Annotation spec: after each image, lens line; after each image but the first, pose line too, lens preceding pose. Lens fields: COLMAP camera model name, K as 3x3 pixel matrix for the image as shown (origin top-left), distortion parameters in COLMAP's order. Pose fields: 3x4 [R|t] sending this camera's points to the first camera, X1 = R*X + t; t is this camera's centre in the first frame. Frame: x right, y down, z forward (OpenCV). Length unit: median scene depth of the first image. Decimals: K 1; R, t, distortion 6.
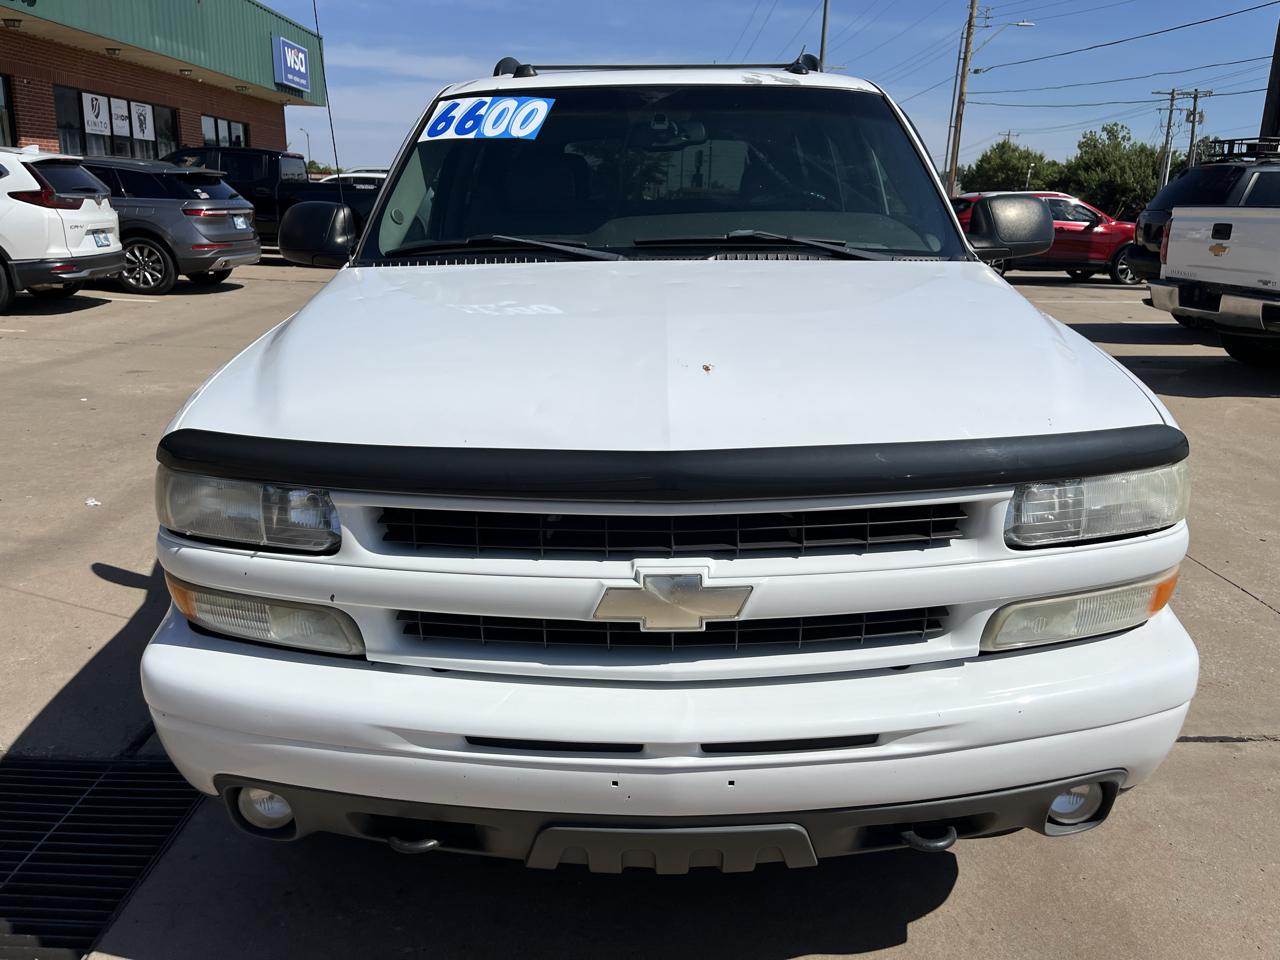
lens RADIAL K [[983.6, 0, 630.7], [0, 983.6, 490.9], [0, 0, 1]] dist [-0.004427, -0.002063]
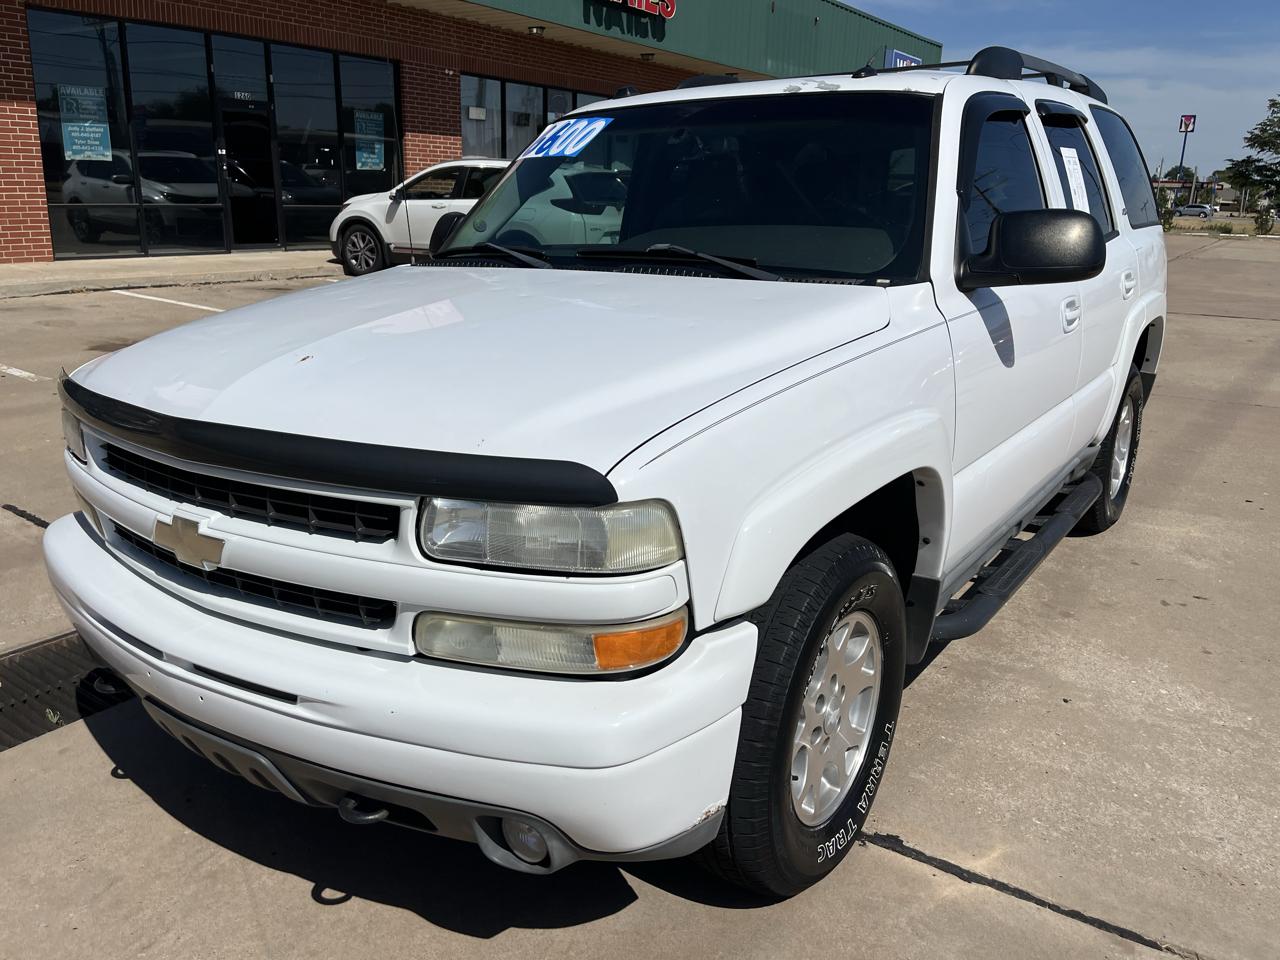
lens RADIAL K [[983.6, 0, 657.5], [0, 983.6, 500.3], [0, 0, 1]] dist [-0.004427, -0.002063]
pose [[0.828837, 0.165673, -0.534398, 1.061373], [-0.164767, 0.985072, 0.049841, -0.086123], [0.534678, 0.046741, 0.843762, 0.245240]]
